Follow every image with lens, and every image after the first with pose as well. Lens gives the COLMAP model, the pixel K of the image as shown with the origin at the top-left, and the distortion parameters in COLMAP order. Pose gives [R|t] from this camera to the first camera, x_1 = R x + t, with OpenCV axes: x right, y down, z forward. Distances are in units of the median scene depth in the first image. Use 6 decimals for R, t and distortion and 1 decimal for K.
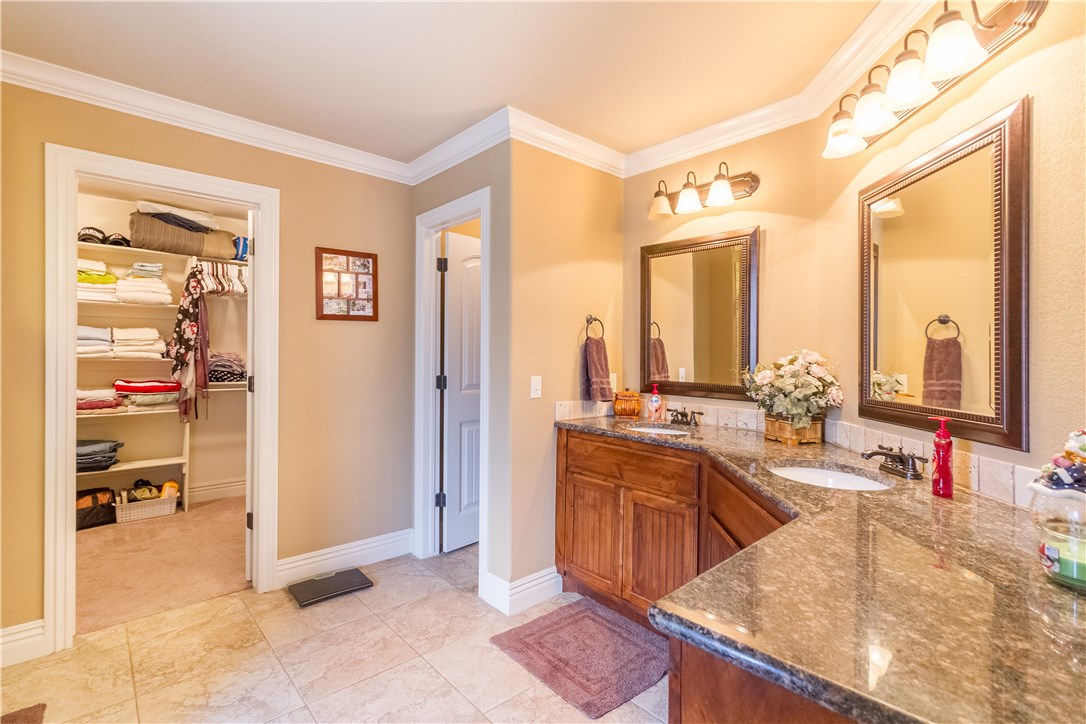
lens RADIAL K [[504.1, 0, 542.2], [0, 504.1, 352.8], [0, 0, 1]] dist [0.001243, 0.000068]
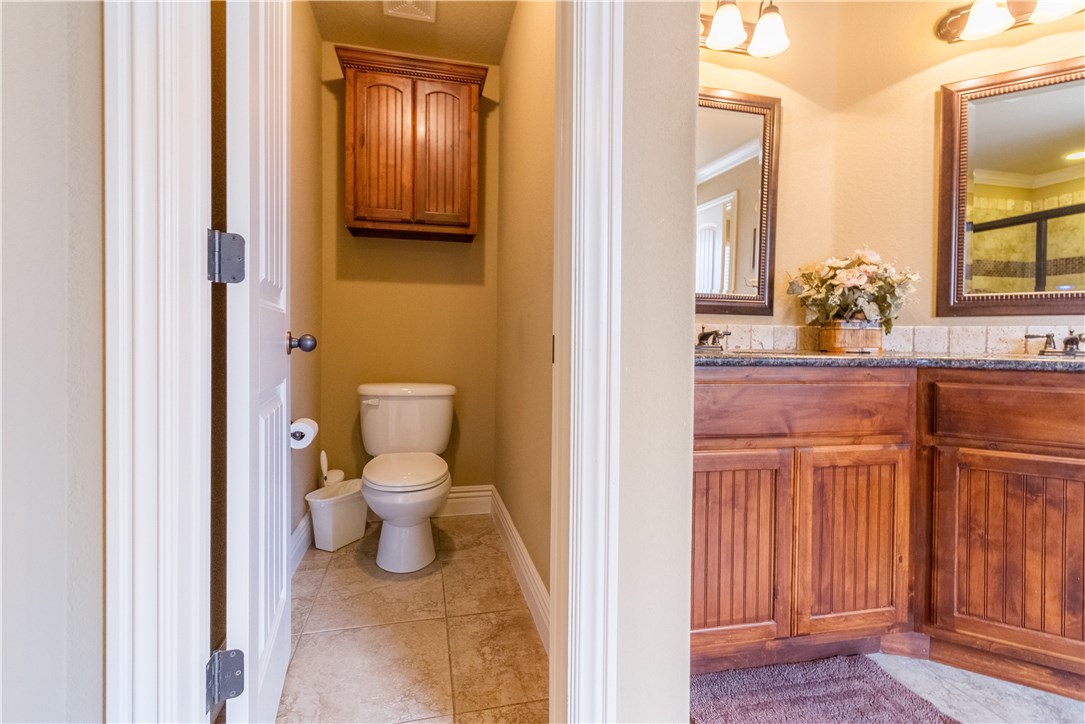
lens RADIAL K [[504.2, 0, 541.9], [0, 504.2, 341.0], [0, 0, 1]] dist [0.001742, 0.000382]
pose [[0.474289, -0.008959, 0.880323, -0.509519], [-0.011598, 0.999798, 0.016423, 0.138691], [-0.880293, -0.018000, 0.474089, 1.008413]]
